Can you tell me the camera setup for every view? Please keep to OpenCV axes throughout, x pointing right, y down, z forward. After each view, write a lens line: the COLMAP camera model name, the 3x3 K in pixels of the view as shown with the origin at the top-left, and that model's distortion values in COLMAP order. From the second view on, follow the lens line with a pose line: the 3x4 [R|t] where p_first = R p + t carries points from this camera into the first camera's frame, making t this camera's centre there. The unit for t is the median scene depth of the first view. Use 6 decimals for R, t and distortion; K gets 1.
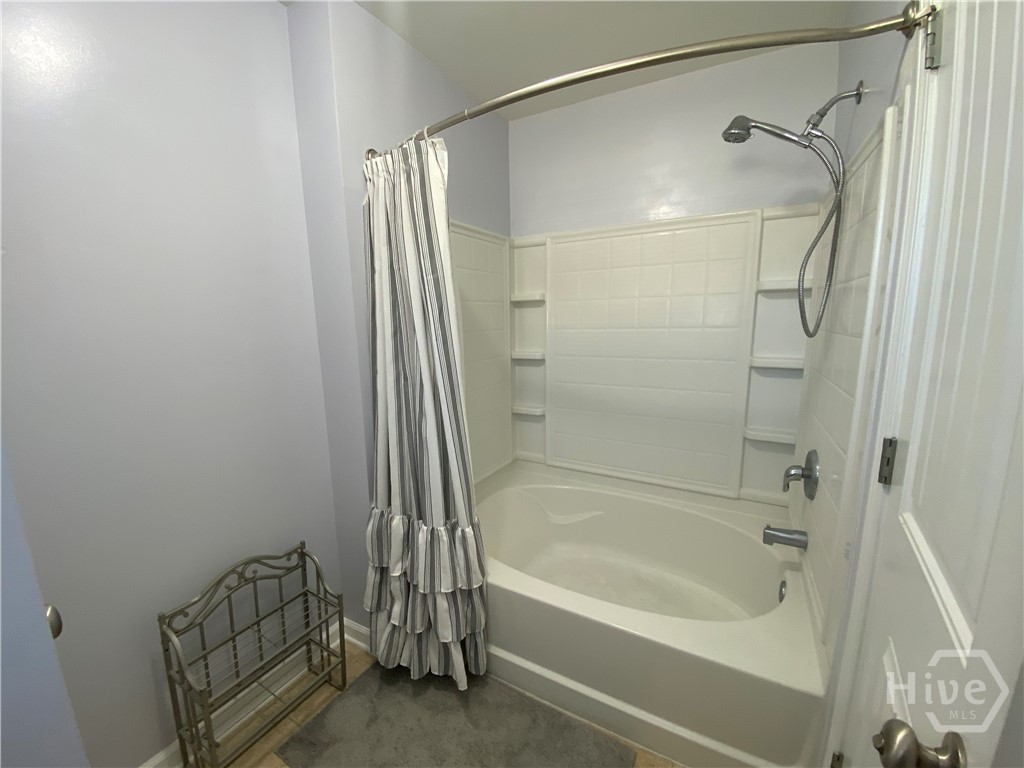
lens RADIAL K [[416.6, 0, 512.0], [0, 416.6, 380.9], [0, 0, 1]] dist [-0.001273, -0.000081]
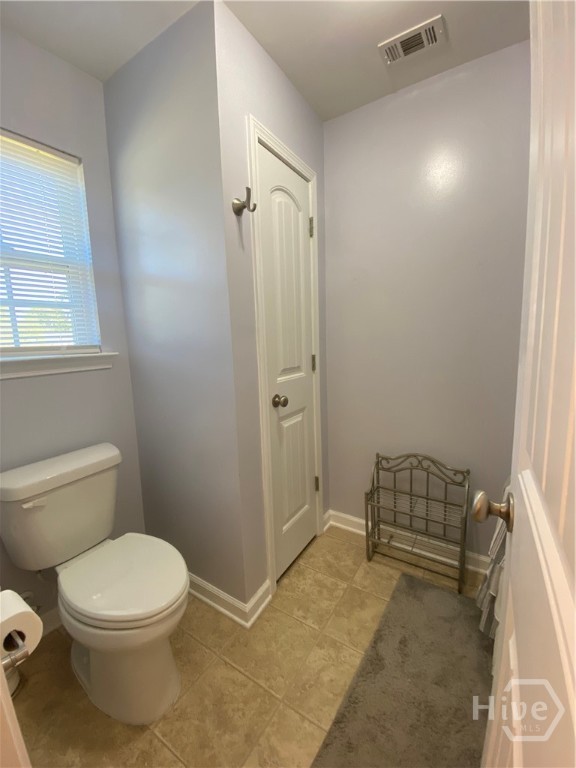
lens RADIAL K [[312.4, 0, 287.6], [0, 312.4, 383.7], [0, 0, 1]] dist [-0.001273, -0.000081]
pose [[-0.033910, 0.162906, -0.986059, 0.488562], [-0.133351, 0.977067, 0.166006, 0.039150], [0.990489, 0.137121, -0.011408, 0.455756]]
